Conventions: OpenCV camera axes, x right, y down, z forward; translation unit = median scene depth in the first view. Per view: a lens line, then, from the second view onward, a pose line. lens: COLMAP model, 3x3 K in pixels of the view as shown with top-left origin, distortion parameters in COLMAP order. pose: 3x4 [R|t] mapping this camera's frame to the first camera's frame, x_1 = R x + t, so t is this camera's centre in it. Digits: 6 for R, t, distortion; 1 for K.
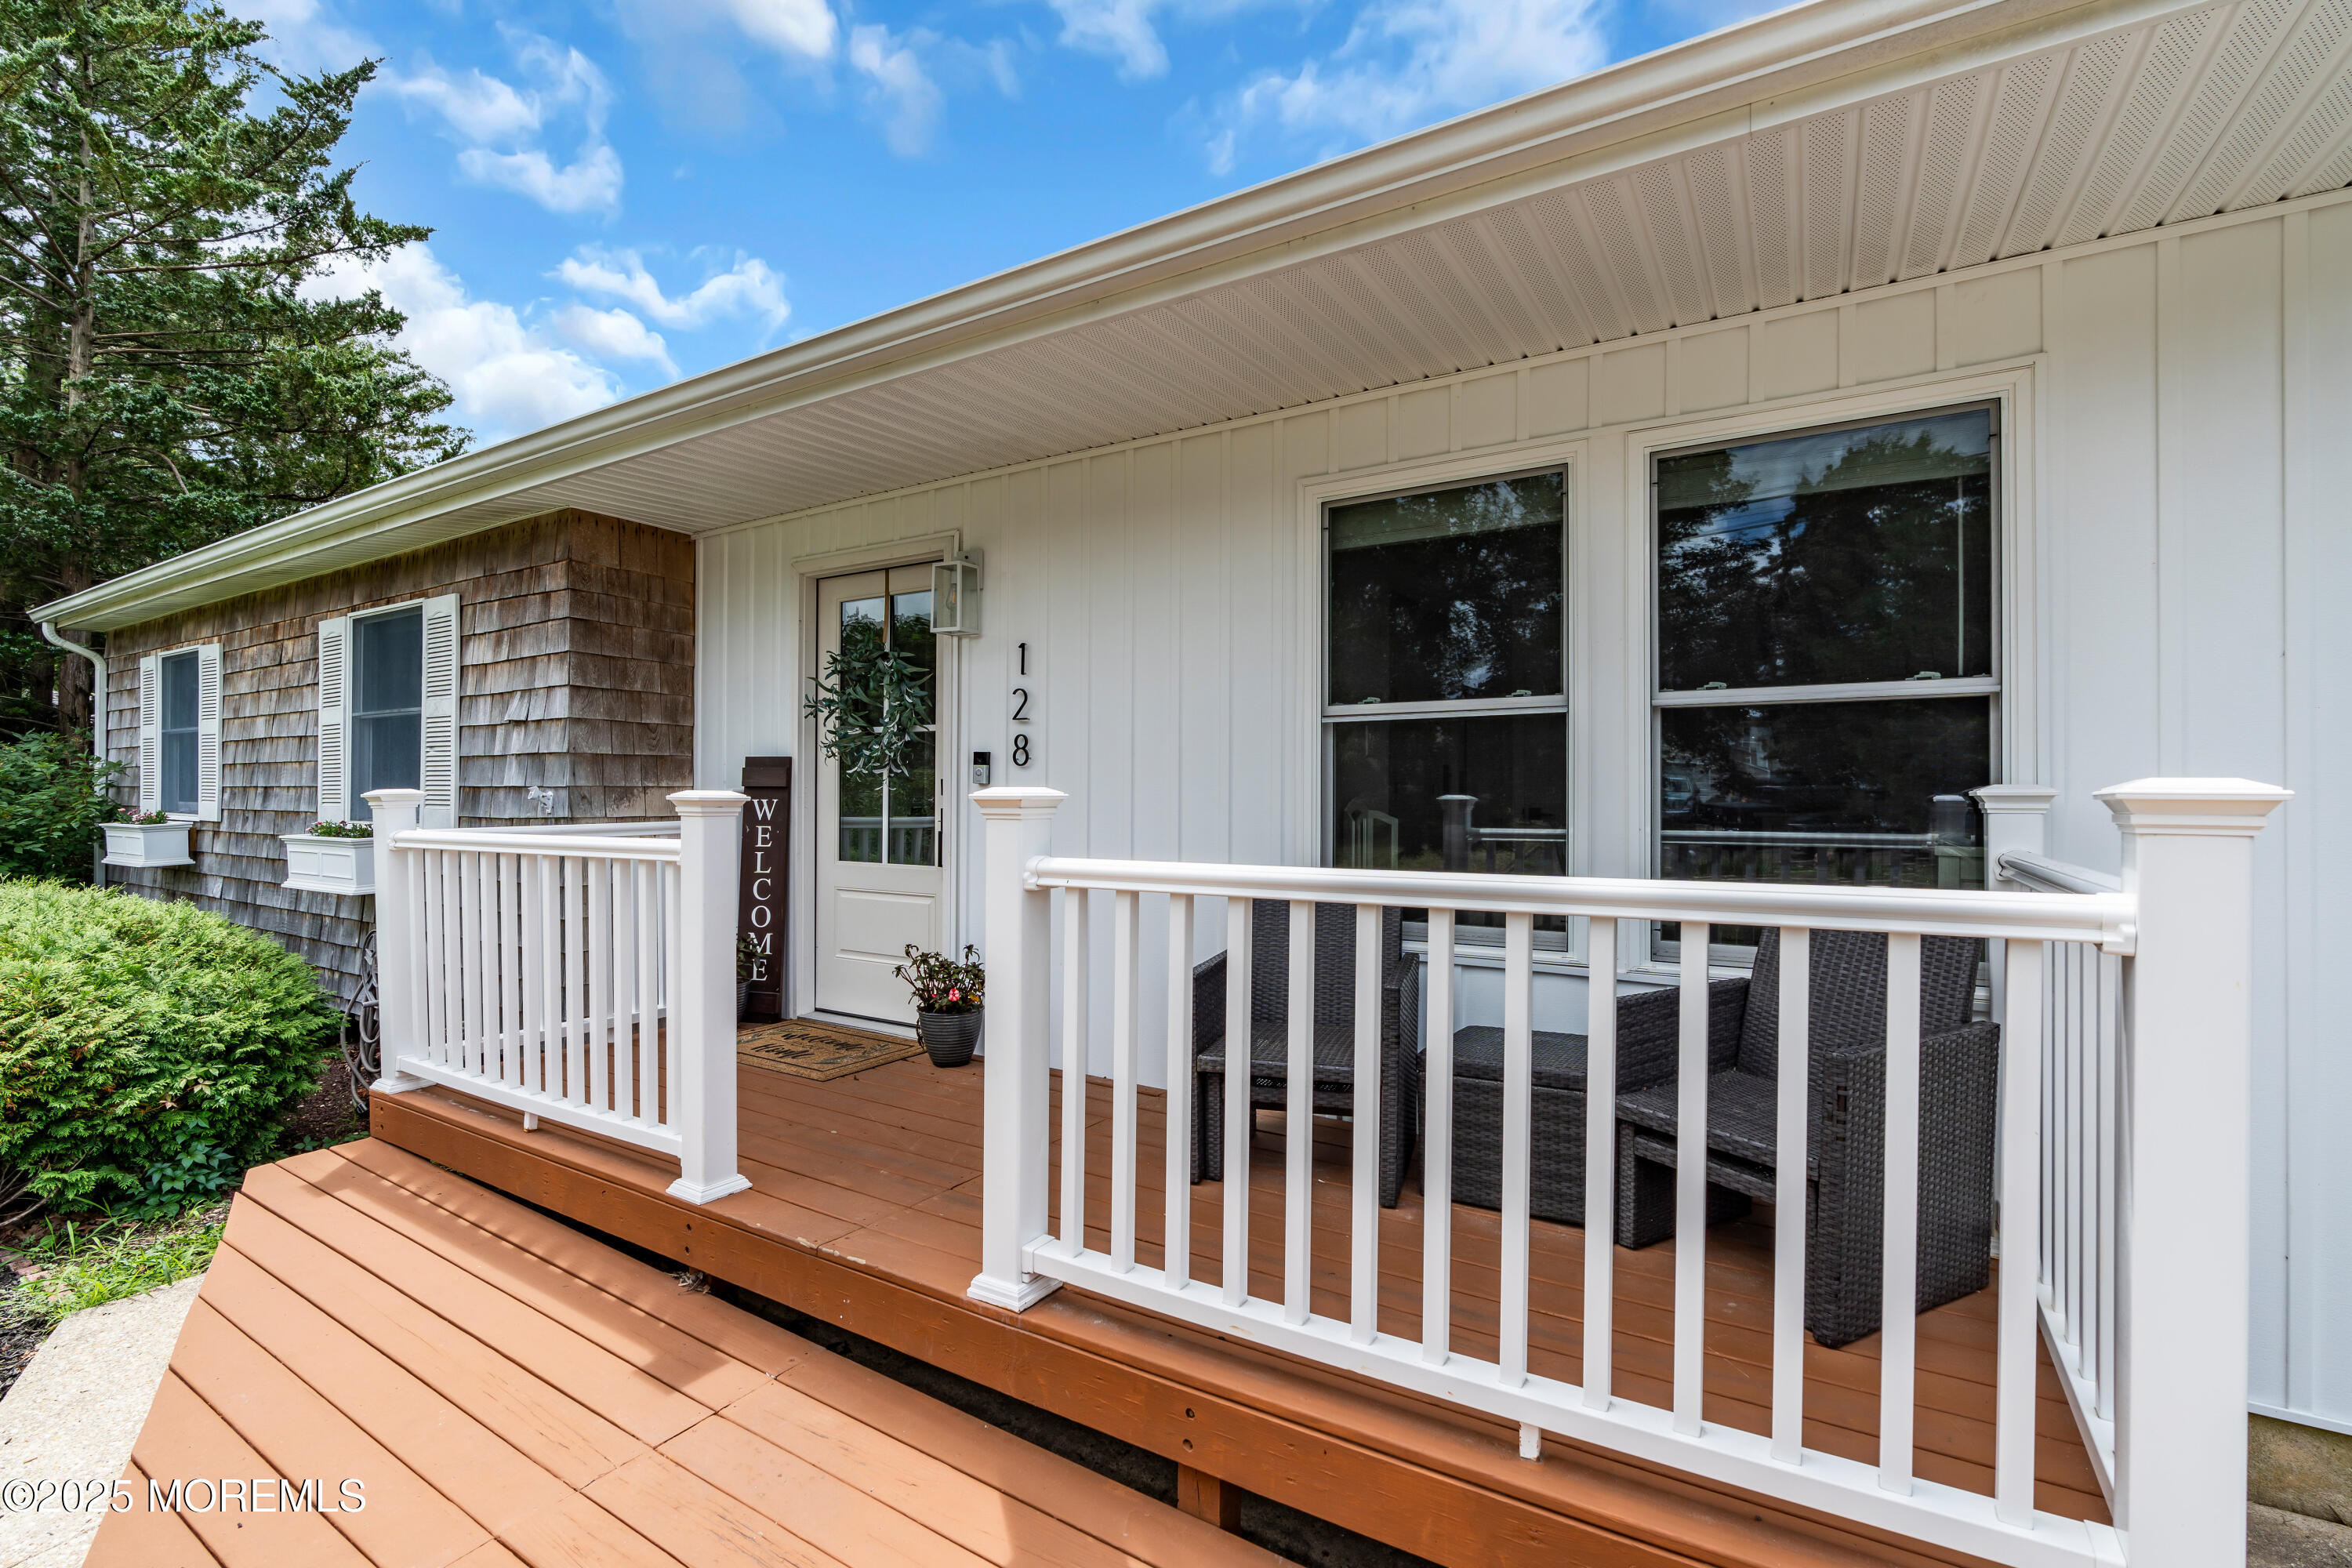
lens RADIAL K [[1054.8, 0, 1181.4], [0, 1054.8, 801.9], [0, 0, 1]] dist [-0.011141, 0.003217]
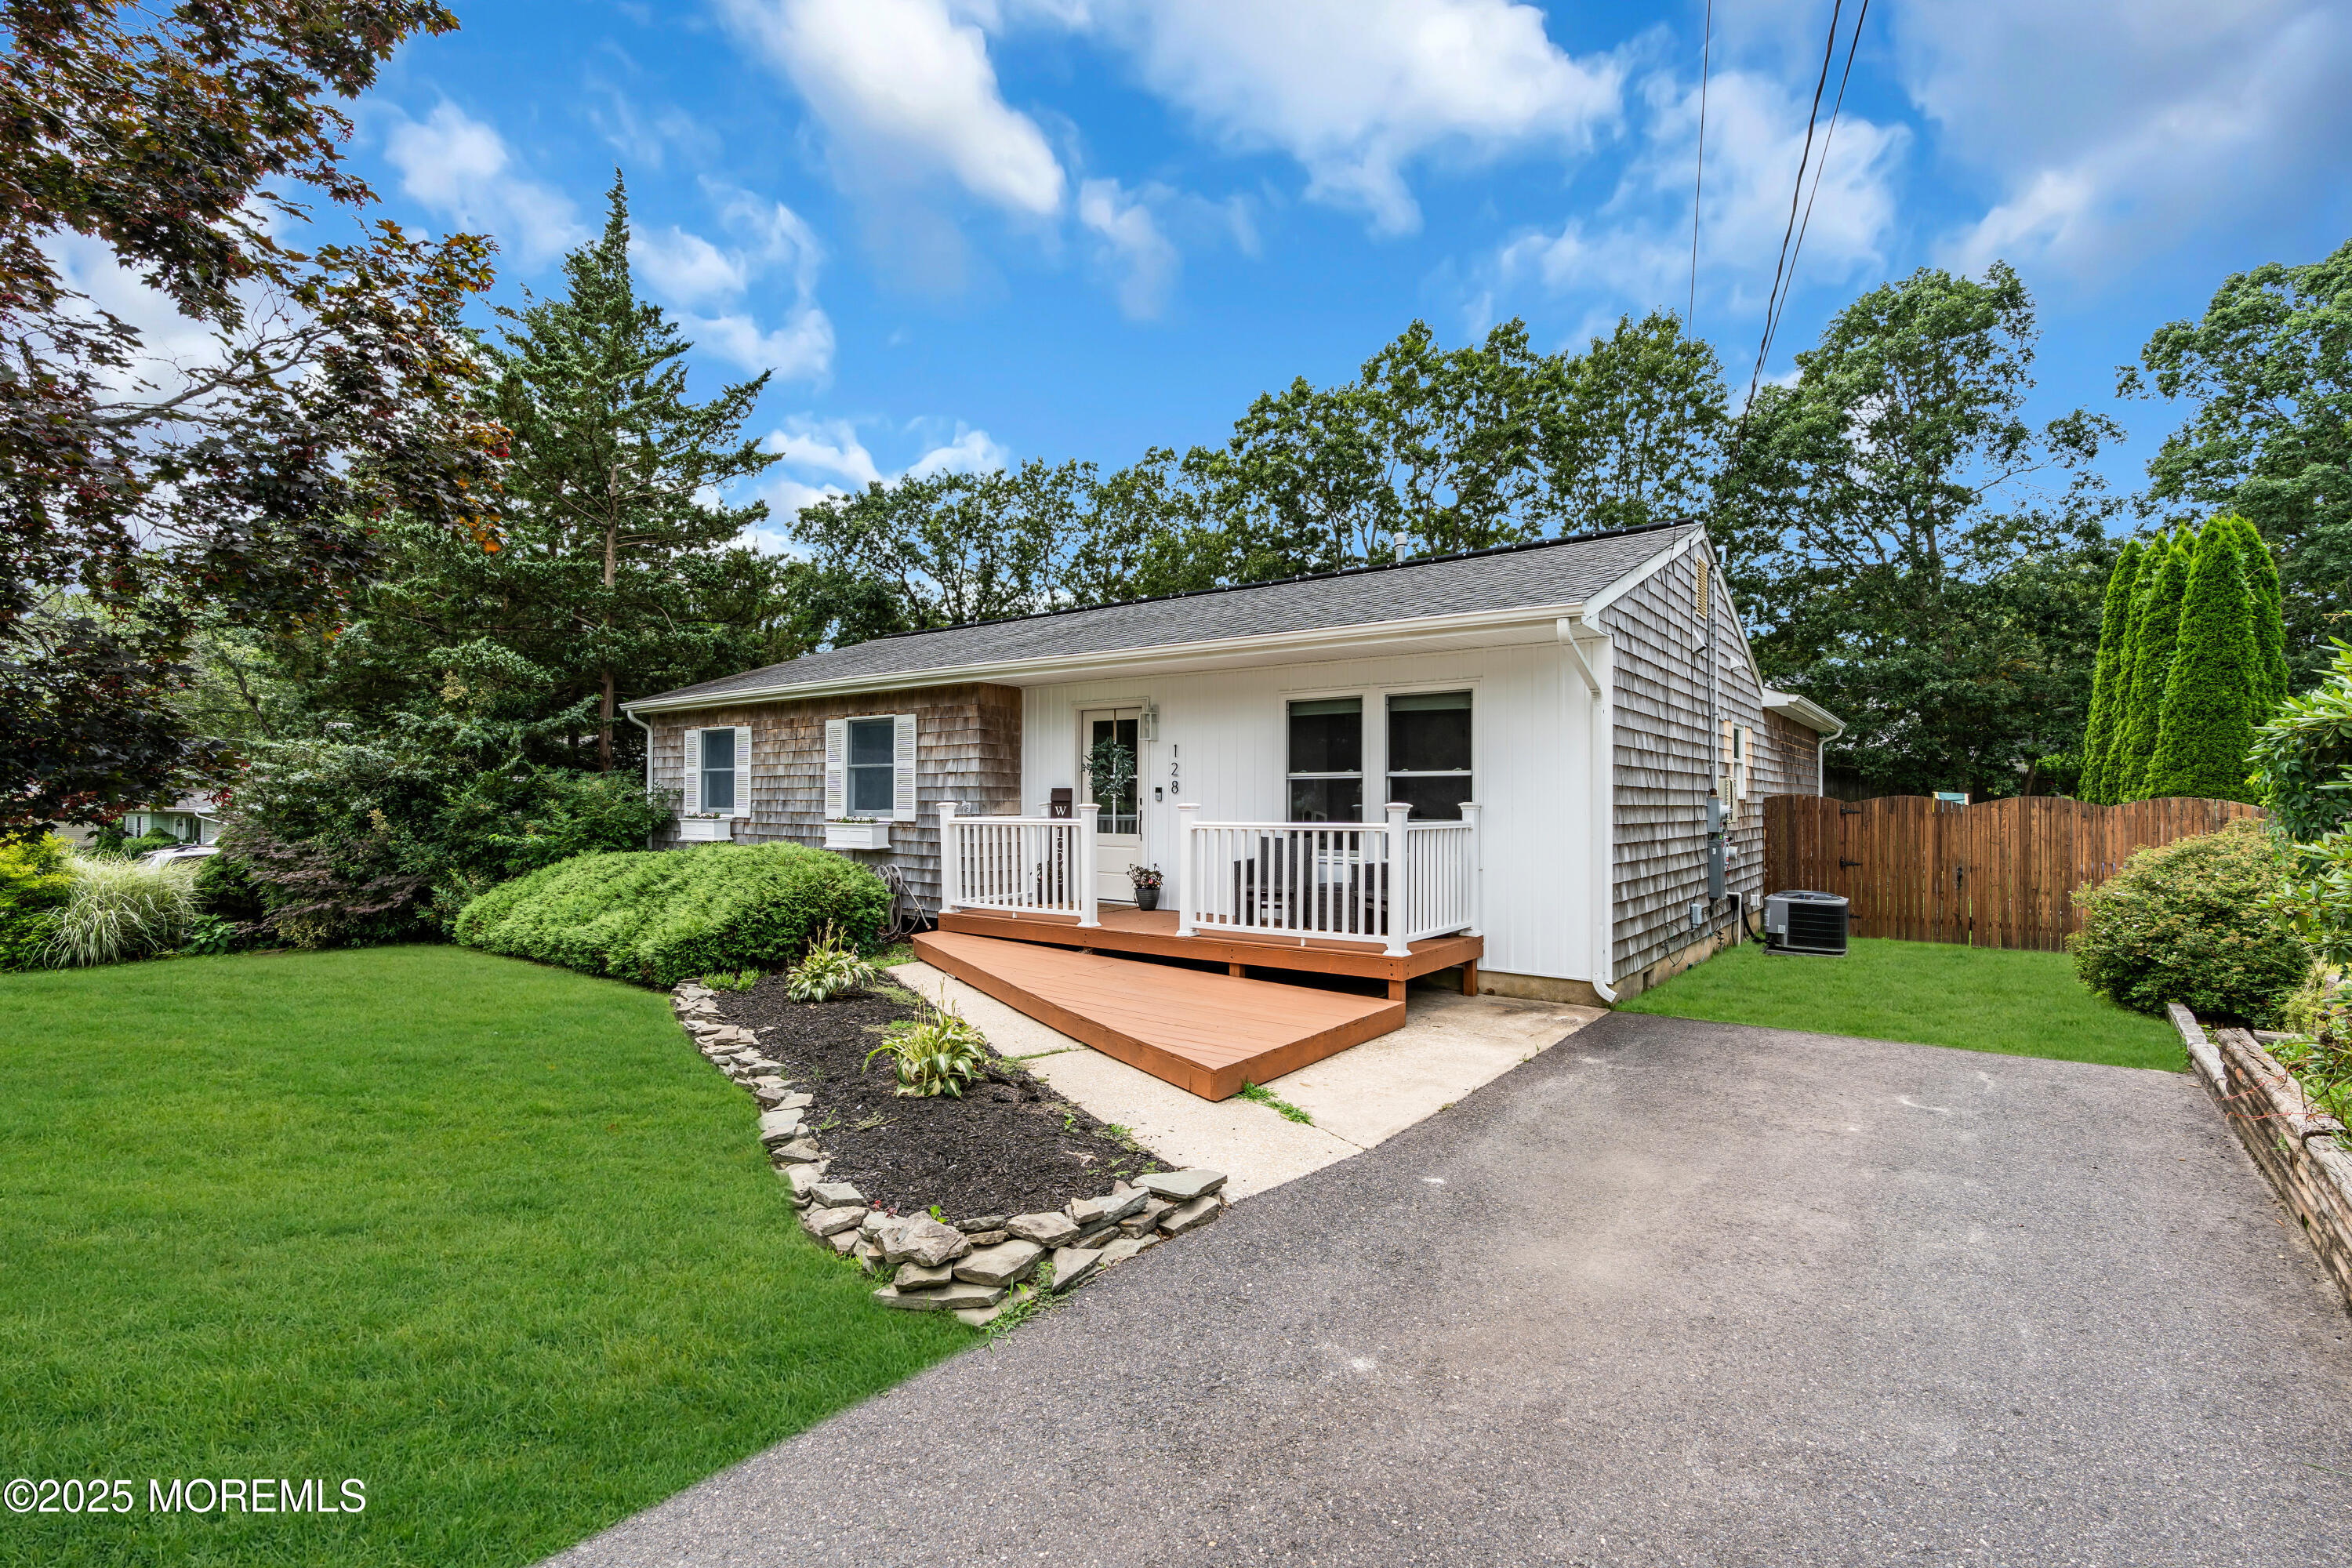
lens RADIAL K [[1054.8, 0, 1178.3], [0, 1054.8, 779.1], [0, 0, 1]] dist [-0.011141, 0.003217]
pose [[0.996265, -0.001097, -0.086338, 0.066323], [-0.001671, 0.999487, -0.031987, 0.011095], [0.086329, 0.032012, 0.995752, -1.357974]]
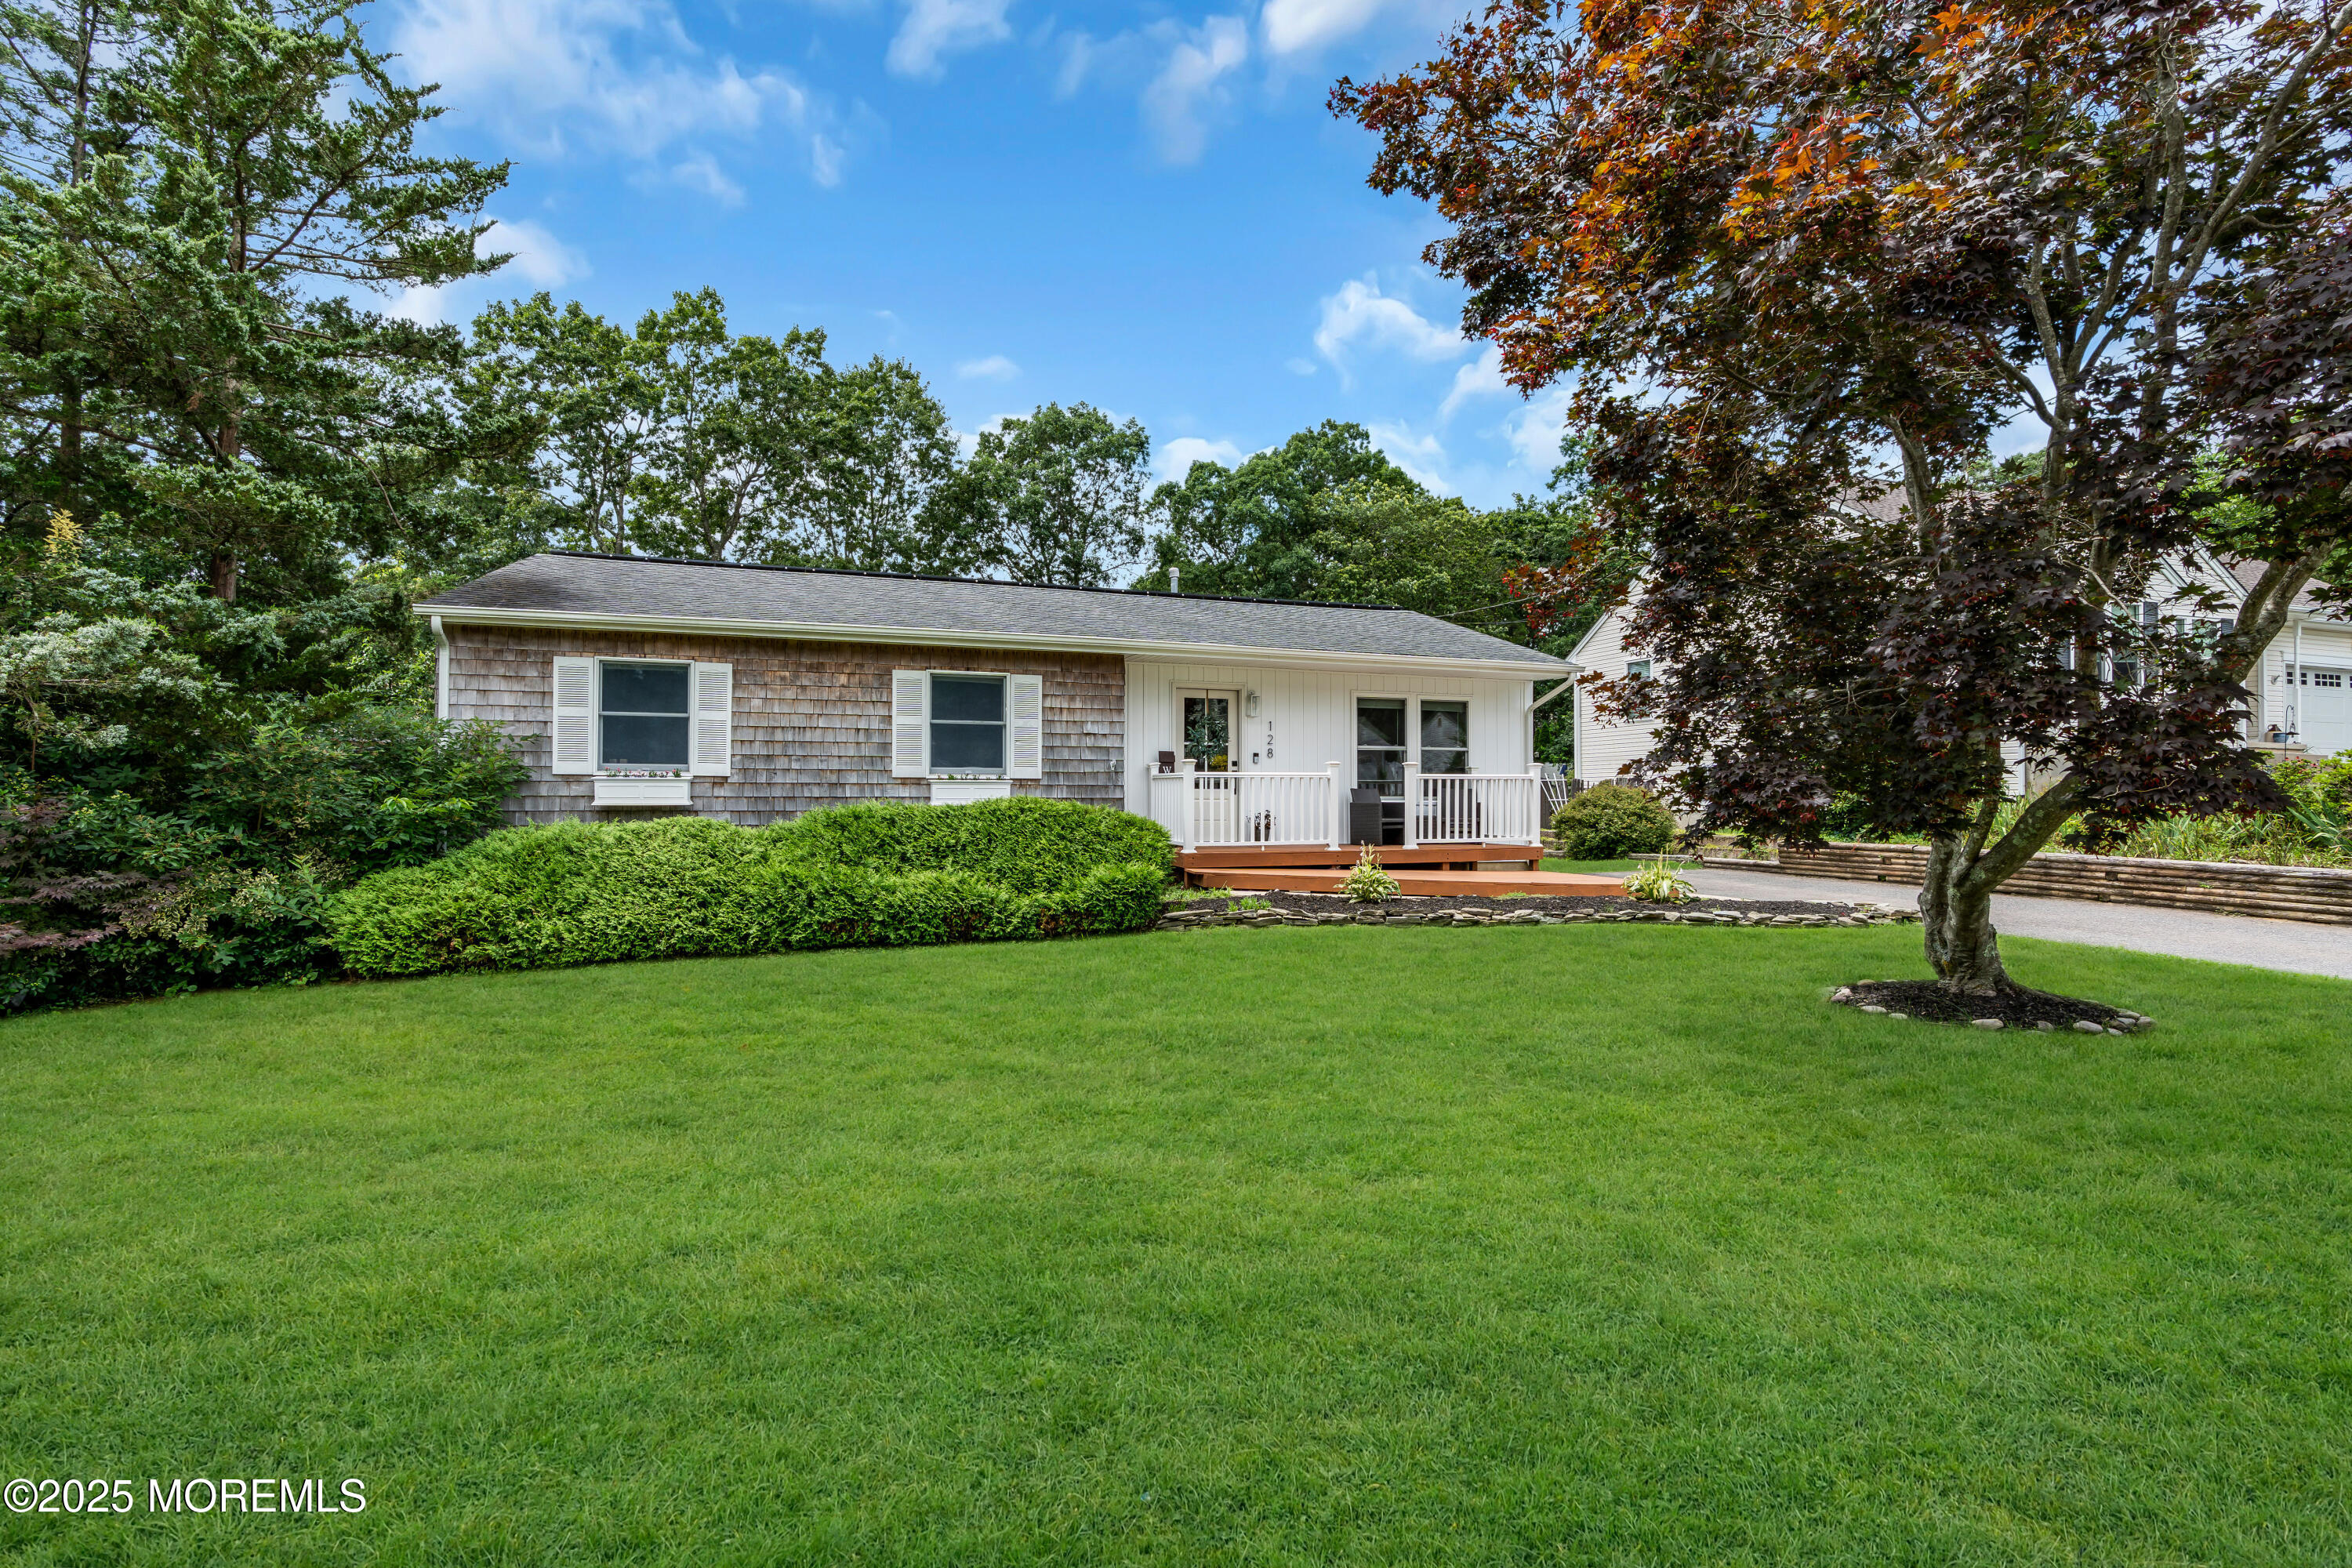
lens RADIAL K [[1054.8, 0, 1176.2], [0, 1054.8, 771.2], [0, 0, 1]] dist [-0.011141, 0.003217]
pose [[0.628396, 0.019257, 0.777655, -2.668321], [0.010902, 0.999377, -0.033557, 0.108144], [-0.777817, 0.029565, 0.627795, -0.794886]]
